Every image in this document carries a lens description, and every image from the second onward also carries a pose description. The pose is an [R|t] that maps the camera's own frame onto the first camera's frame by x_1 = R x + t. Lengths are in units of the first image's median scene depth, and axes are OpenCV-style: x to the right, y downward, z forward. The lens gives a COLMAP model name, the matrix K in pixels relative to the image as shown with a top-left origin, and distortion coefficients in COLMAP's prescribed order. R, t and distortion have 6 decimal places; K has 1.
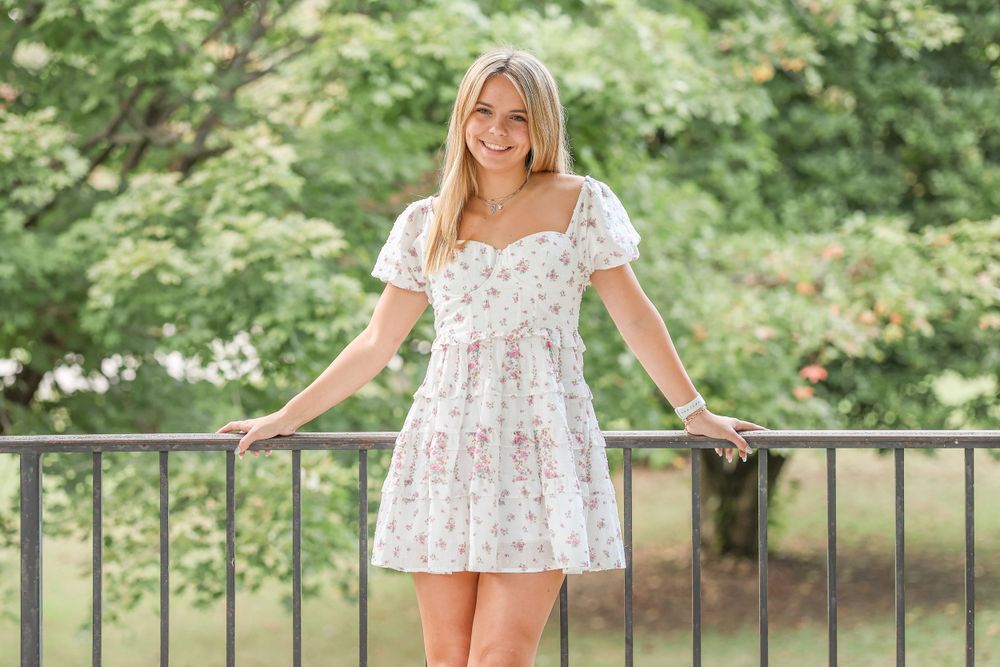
lens RADIAL K [[2367.3, 0, 500.0], [0, 2367.3, 333.5], [0, 0, 1]] dist [0.439284, -0.671123]
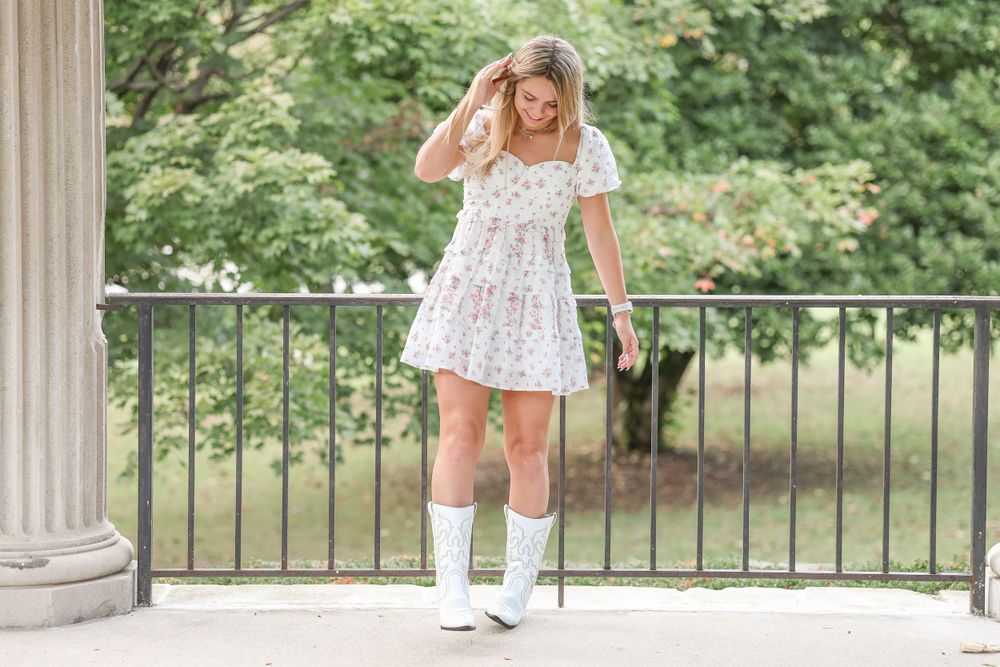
lens RADIAL K [[2491.8, 0, 500.0], [0, 2491.8, 333.5], [0, 0, 1]] dist [0.585299, -1.706011]
pose [[0.999141, 0.010952, 0.039955, -0.026442], [-0.011422, 0.999868, 0.011559, 0.027821], [-0.039823, -0.012006, 0.999135, -0.294321]]
